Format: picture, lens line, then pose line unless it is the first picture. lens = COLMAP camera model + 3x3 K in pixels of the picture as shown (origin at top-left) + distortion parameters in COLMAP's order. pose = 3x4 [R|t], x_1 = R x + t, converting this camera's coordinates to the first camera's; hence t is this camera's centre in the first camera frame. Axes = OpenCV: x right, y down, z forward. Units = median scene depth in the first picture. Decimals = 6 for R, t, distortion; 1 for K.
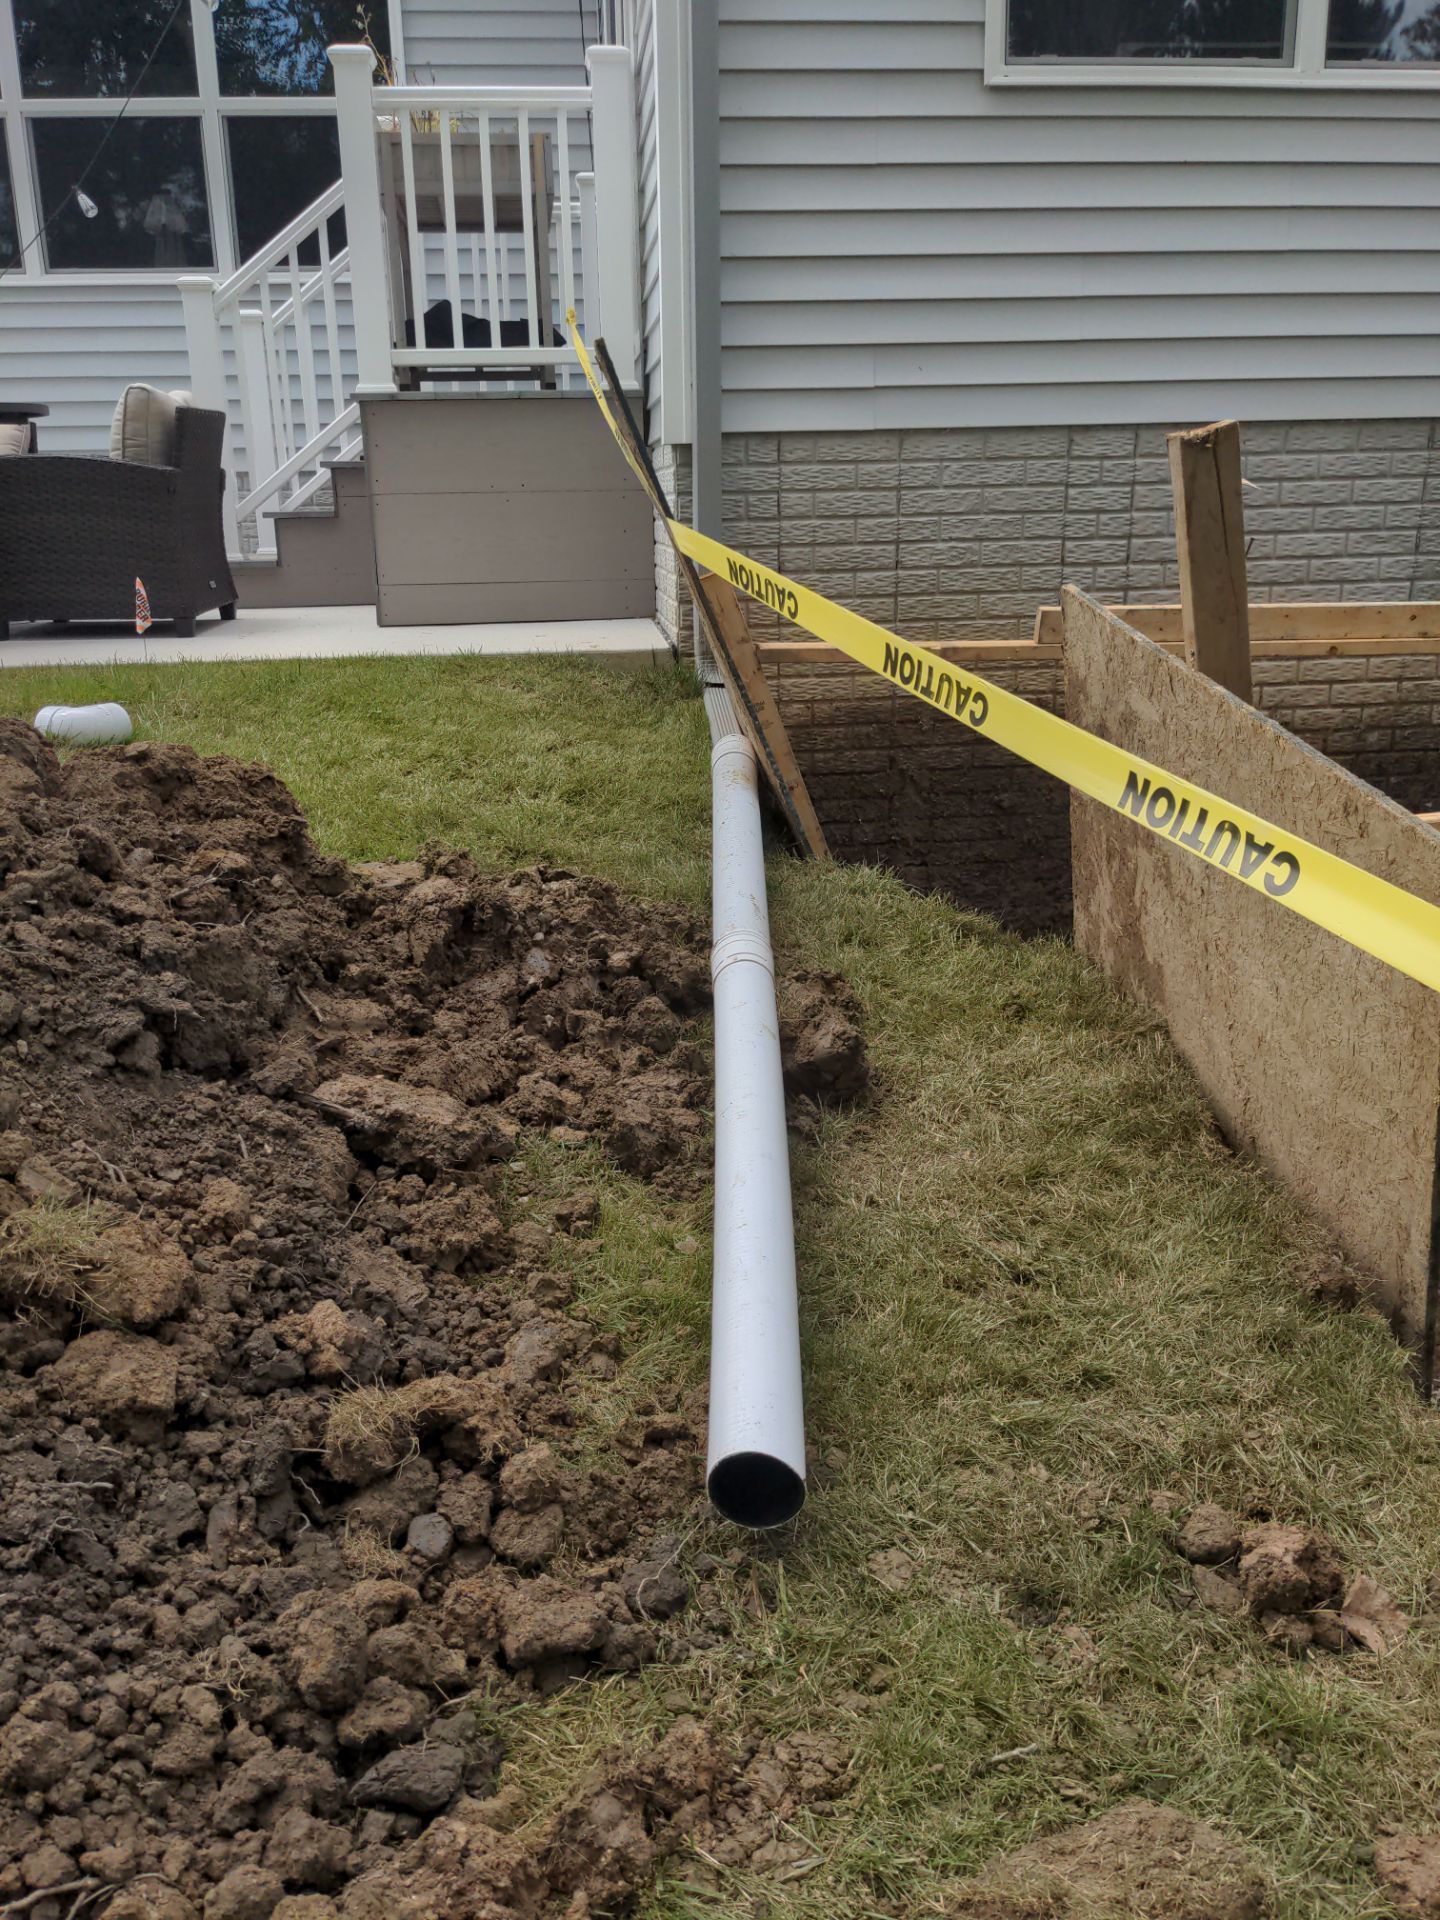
lens RADIAL K [[1517.9, 0, 700.0], [0, 1517.9, 978.2], [0, 0, 1]] dist [0.053510, -0.079789]
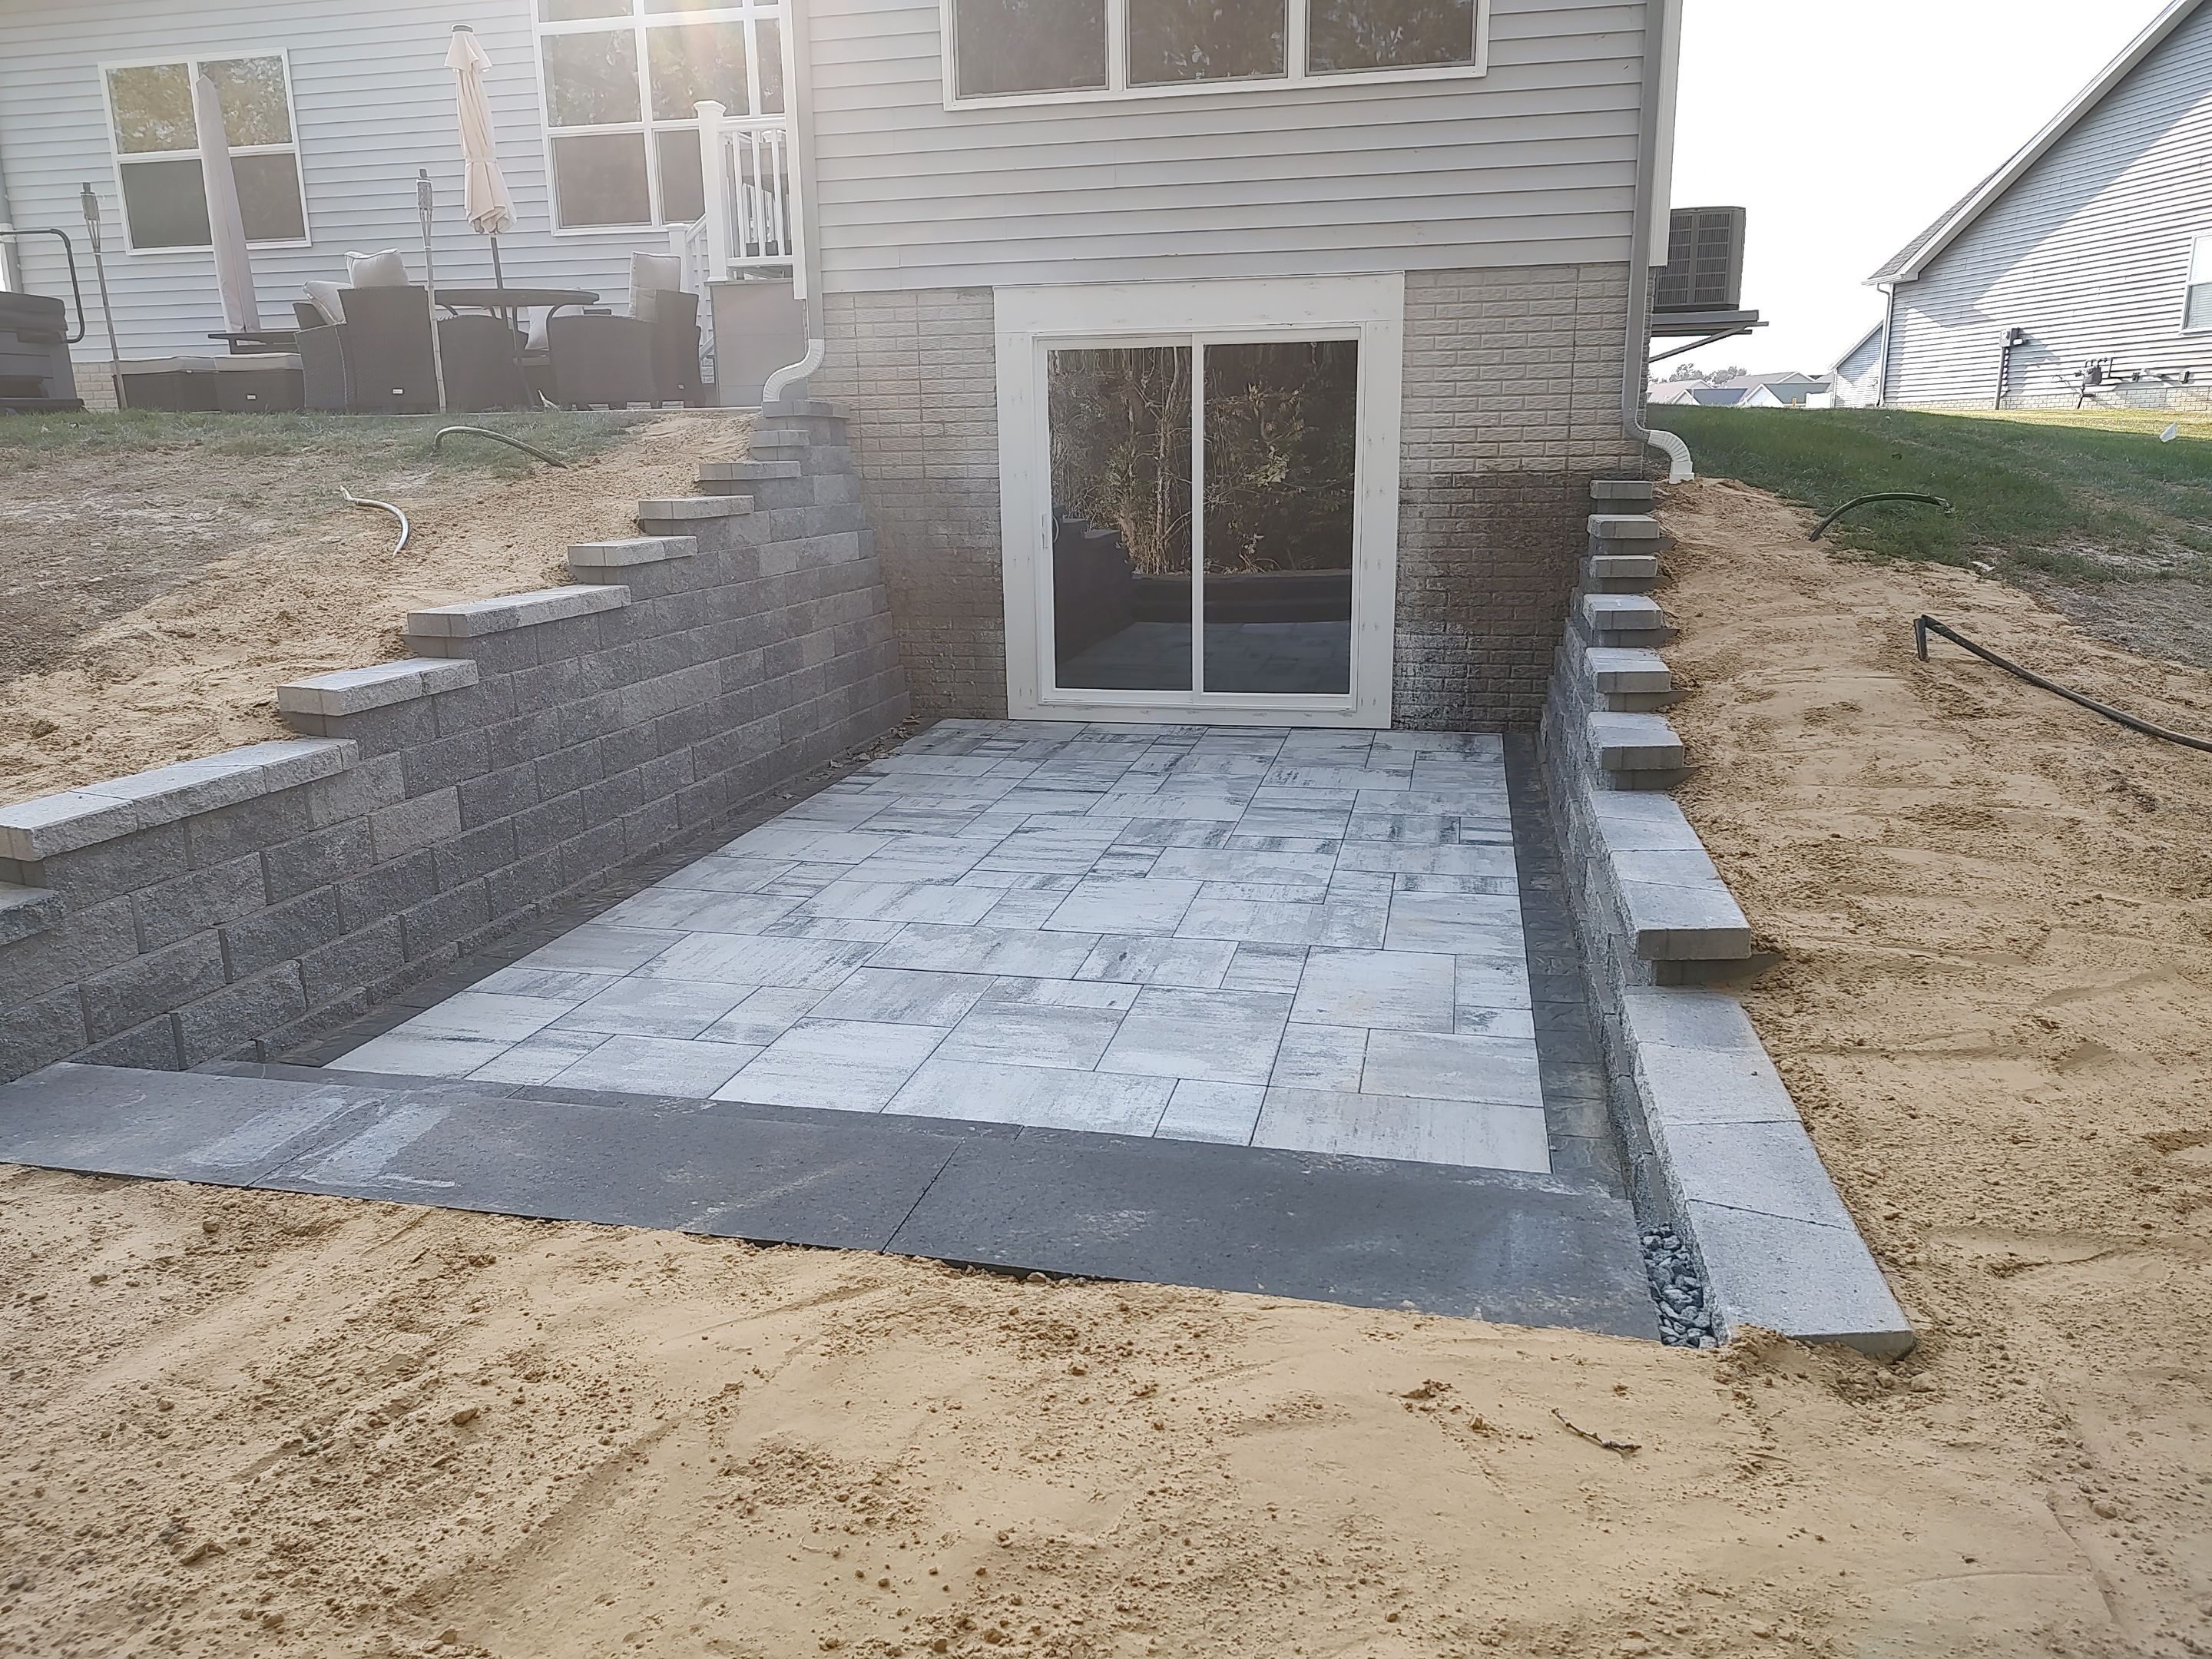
lens RADIAL K [[1581.6, 0, 1083.6], [0, 1581.6, 815.5], [0, 0, 1]] dist [0.030145, -0.026139]
pose [[0.945441, 0.080214, -0.315764, 0.961244], [-0.101721, 0.993442, -0.052201, 0.347798], [0.309506, 0.081473, 0.947401, -0.698240]]
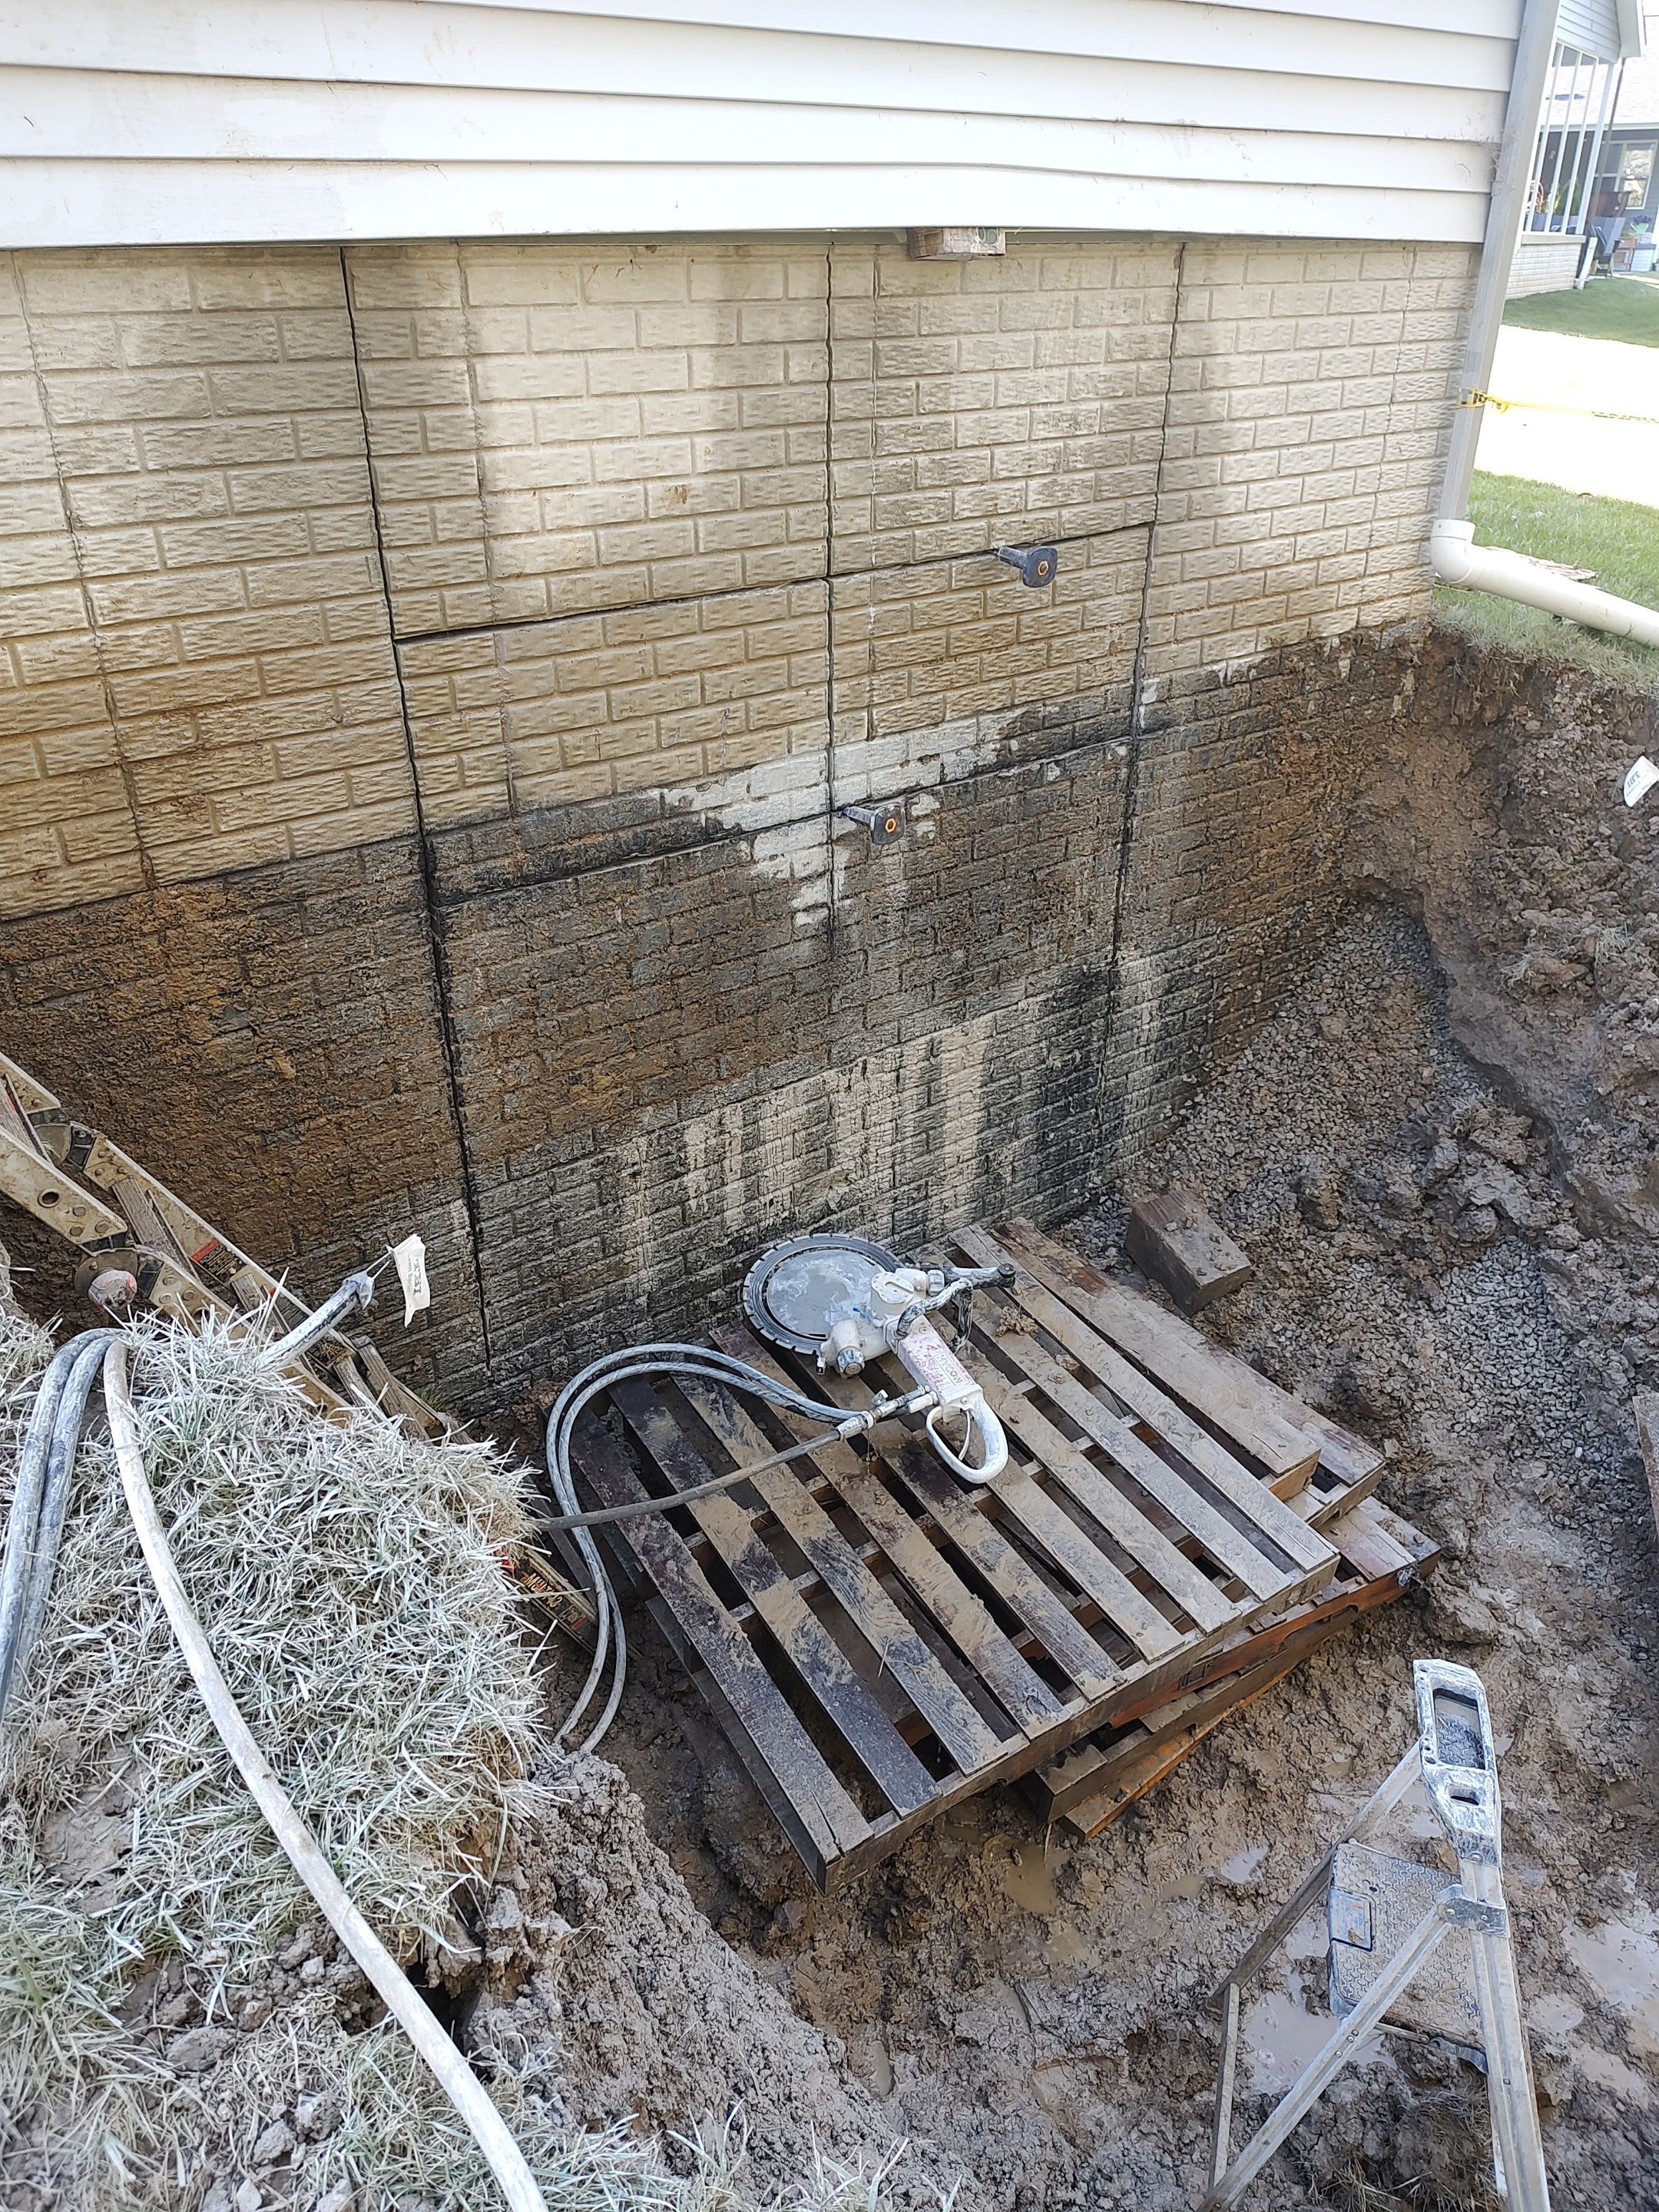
lens RADIAL K [[1581.6, 0, 832.8], [0, 1581.6, 1084.3], [0, 0, 1]] dist [0.030145, -0.026139]
pose [[0.851614, -0.229989, 0.471018, 0.049517], [0.140572, 0.965892, 0.217467, -0.166725], [-0.504968, -0.118986, 0.854898, 0.372811]]
